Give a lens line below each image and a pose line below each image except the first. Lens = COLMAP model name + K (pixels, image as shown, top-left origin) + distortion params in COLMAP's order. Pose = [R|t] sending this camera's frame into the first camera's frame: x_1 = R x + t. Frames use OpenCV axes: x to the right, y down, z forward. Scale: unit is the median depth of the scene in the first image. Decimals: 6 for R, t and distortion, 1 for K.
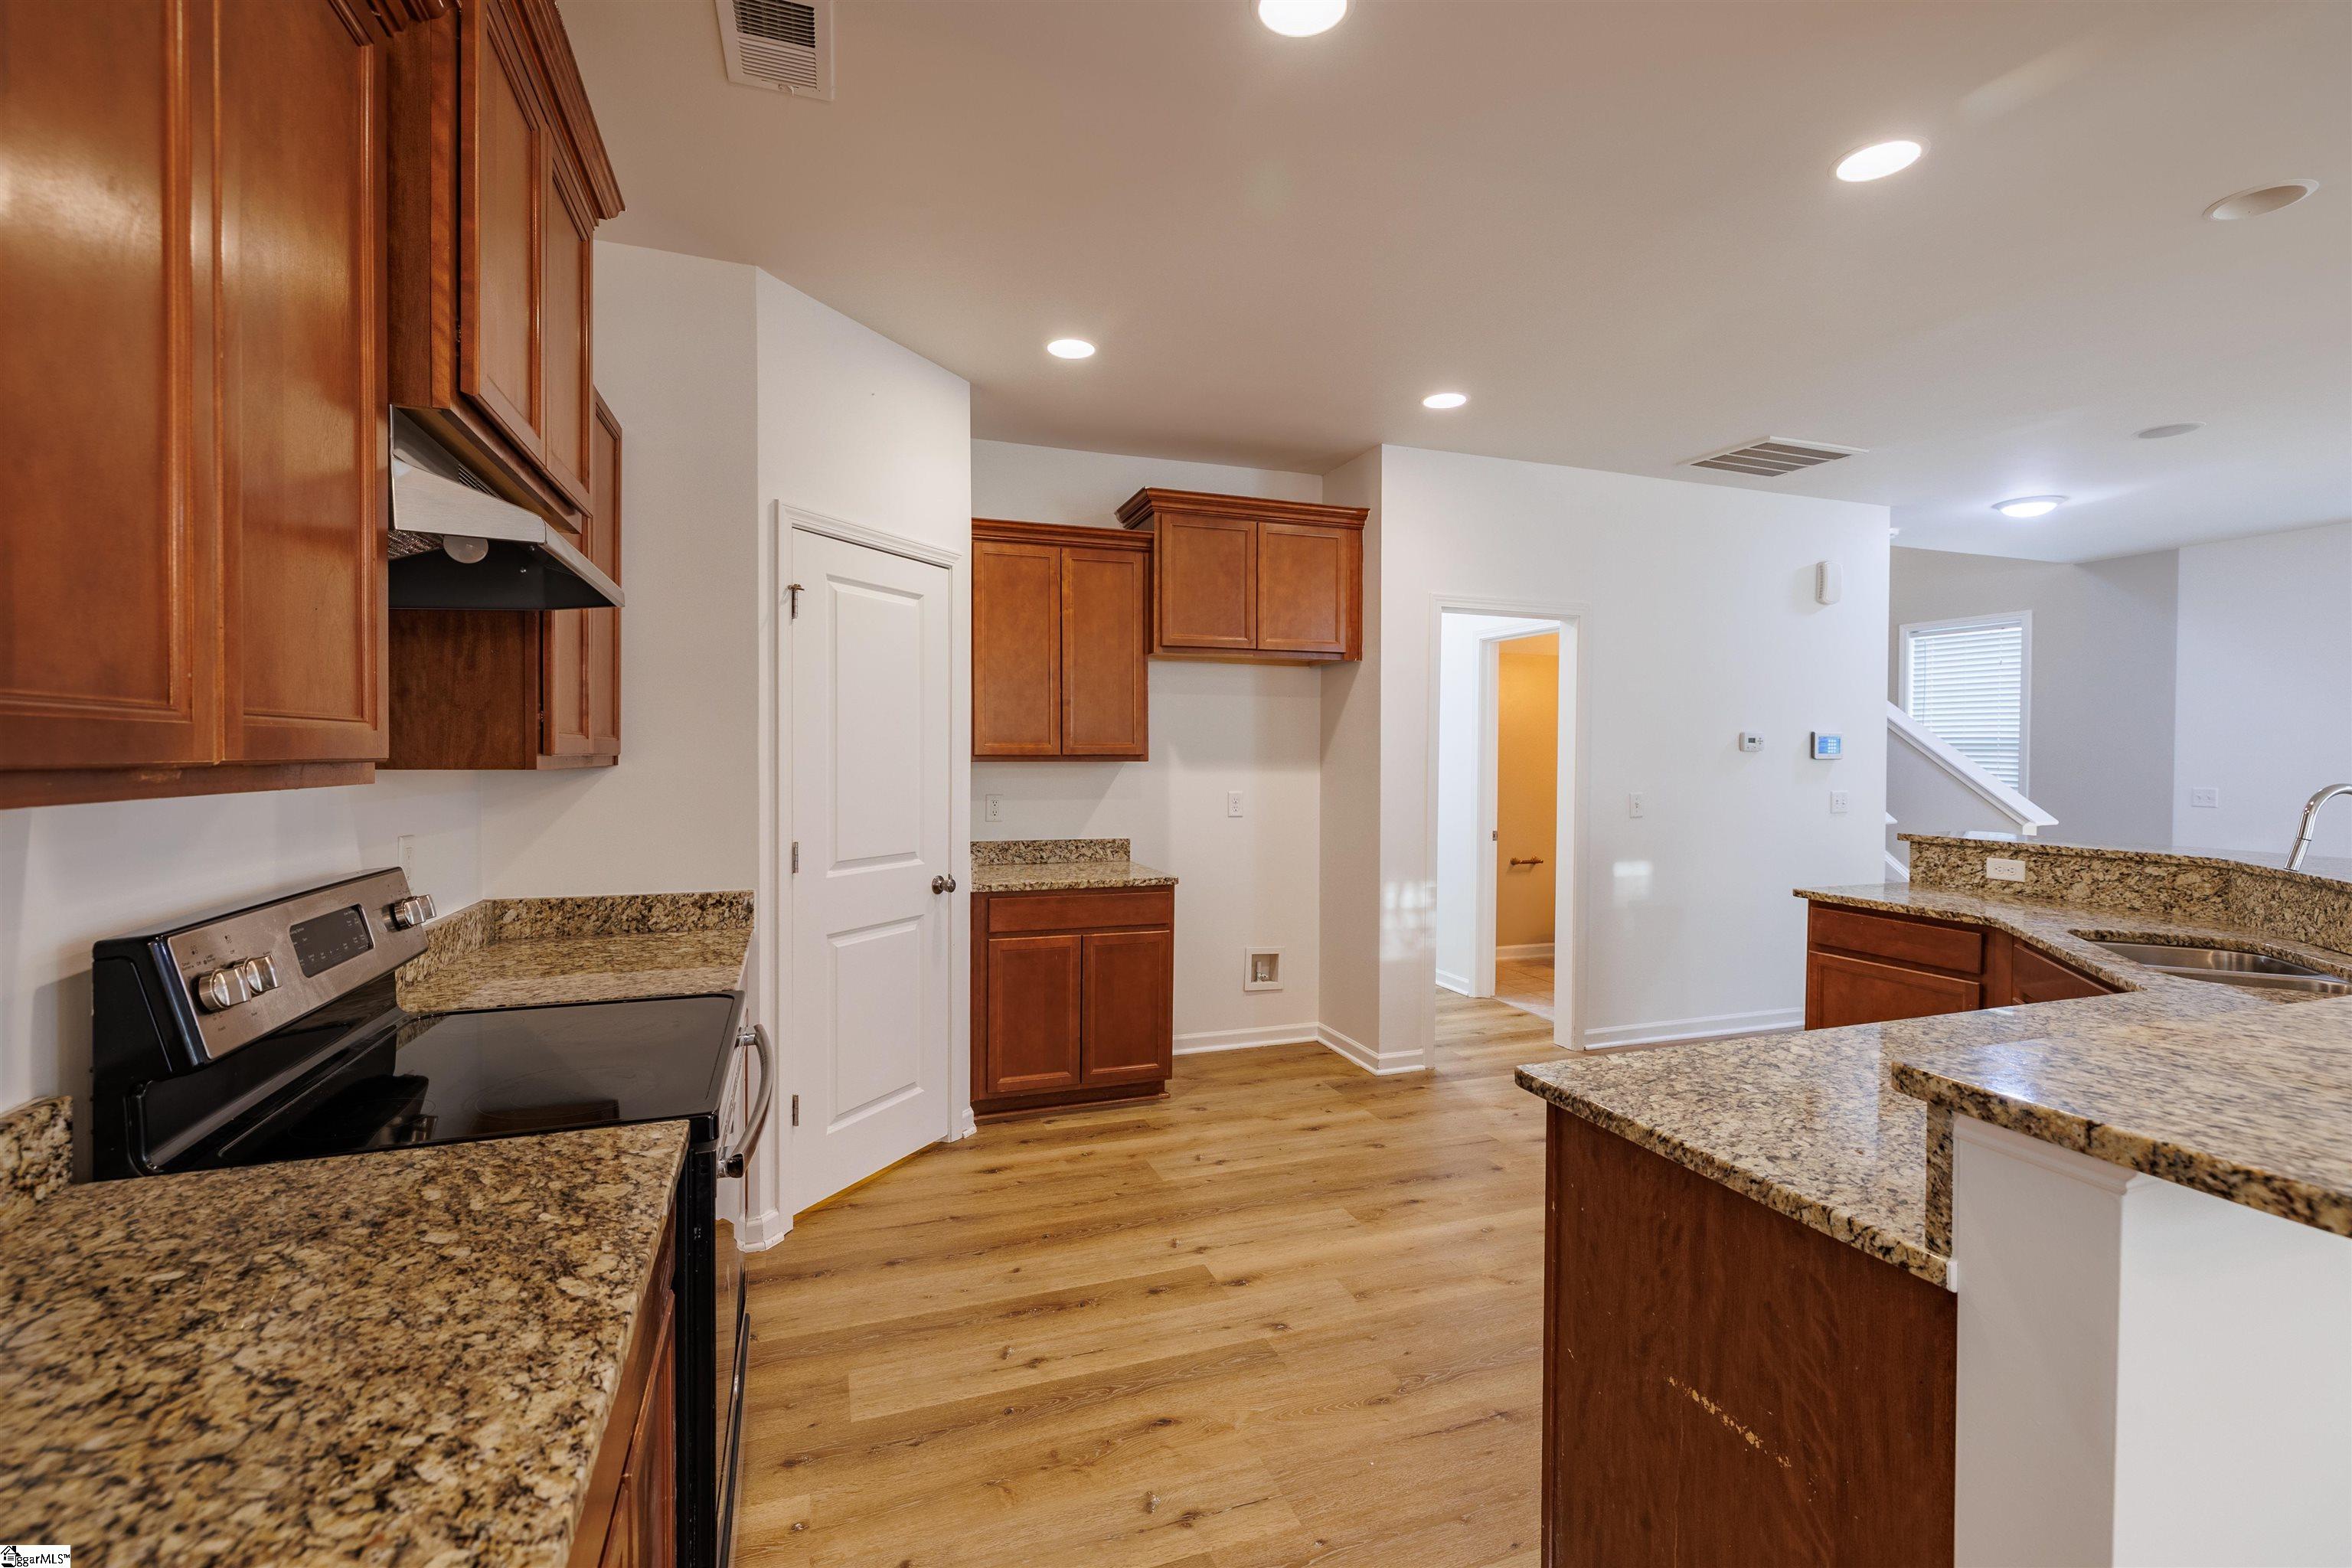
lens RADIAL K [[1021.6, 0, 1179.2], [0, 1021.6, 770.9], [0, 0, 1]] dist [-0.002050, 0.000155]
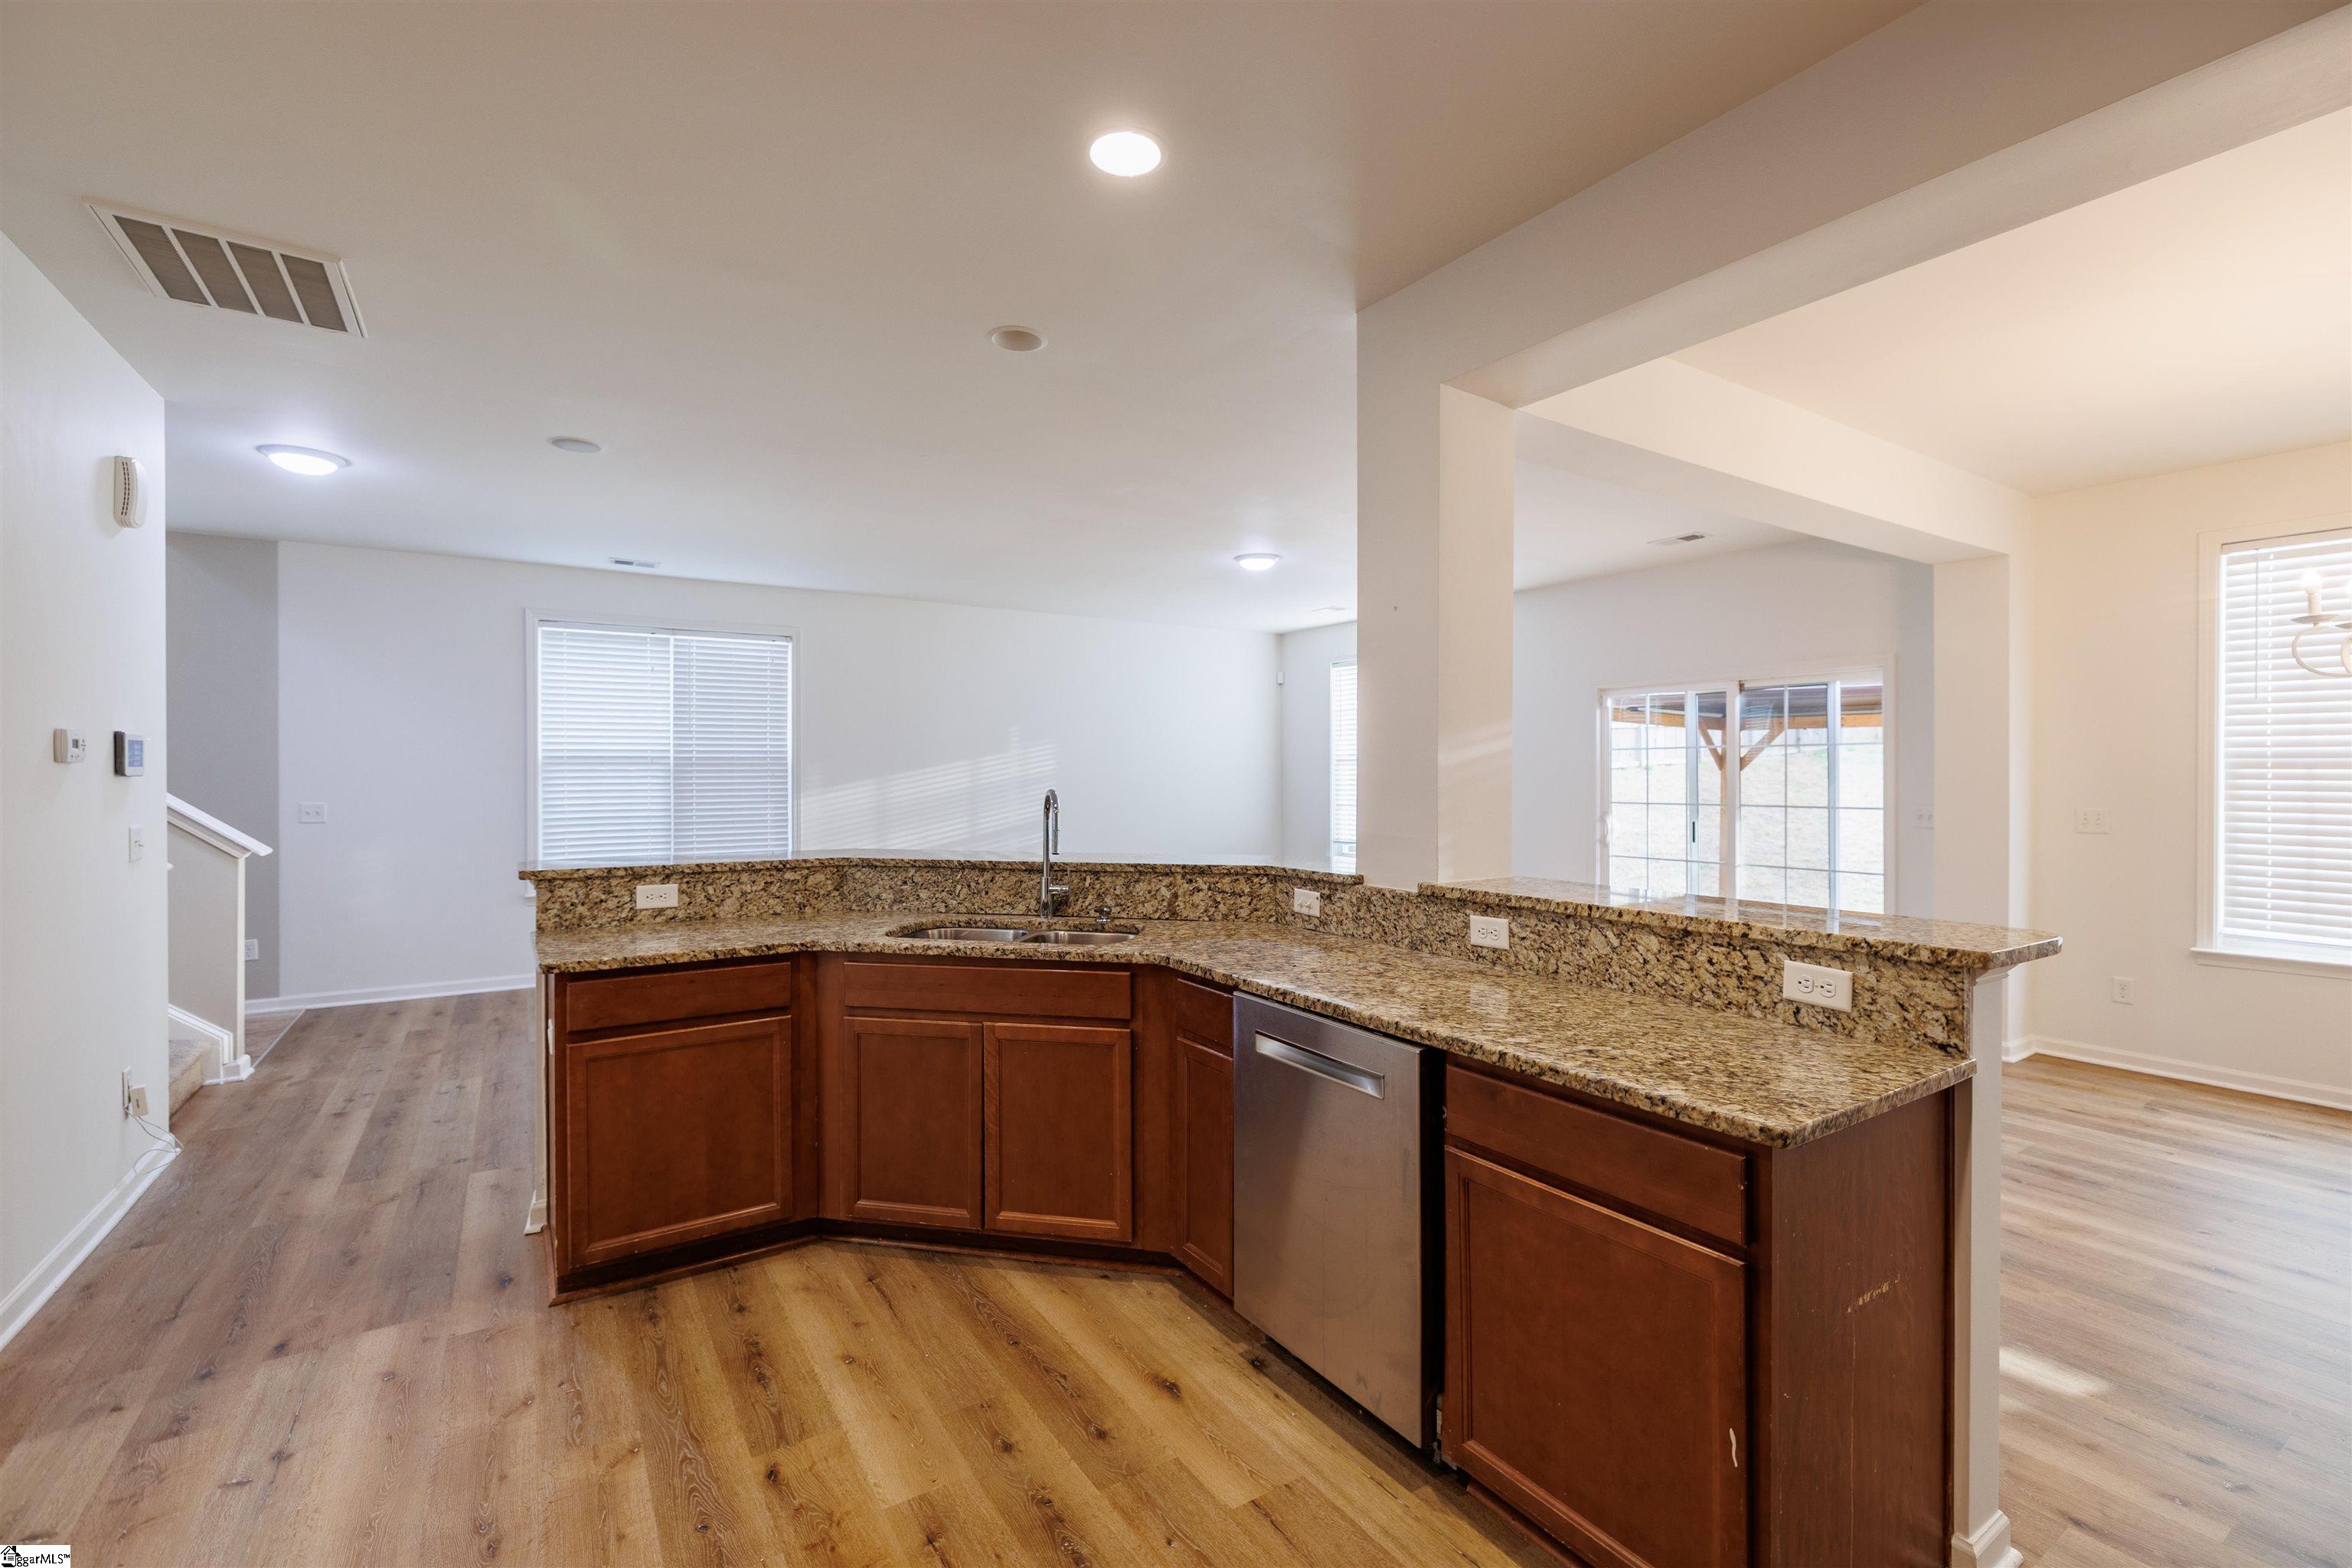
lens RADIAL K [[1021.6, 0, 1185.7], [0, 1021.6, 779.0], [0, 0, 1]] dist [-0.002050, 0.000155]
pose [[-0.239996, -0.013898, 0.970674, -0.181131], [0.013679, 0.999750, 0.017697, -0.016826], [-0.970677, 0.017525, -0.239746, 0.771615]]
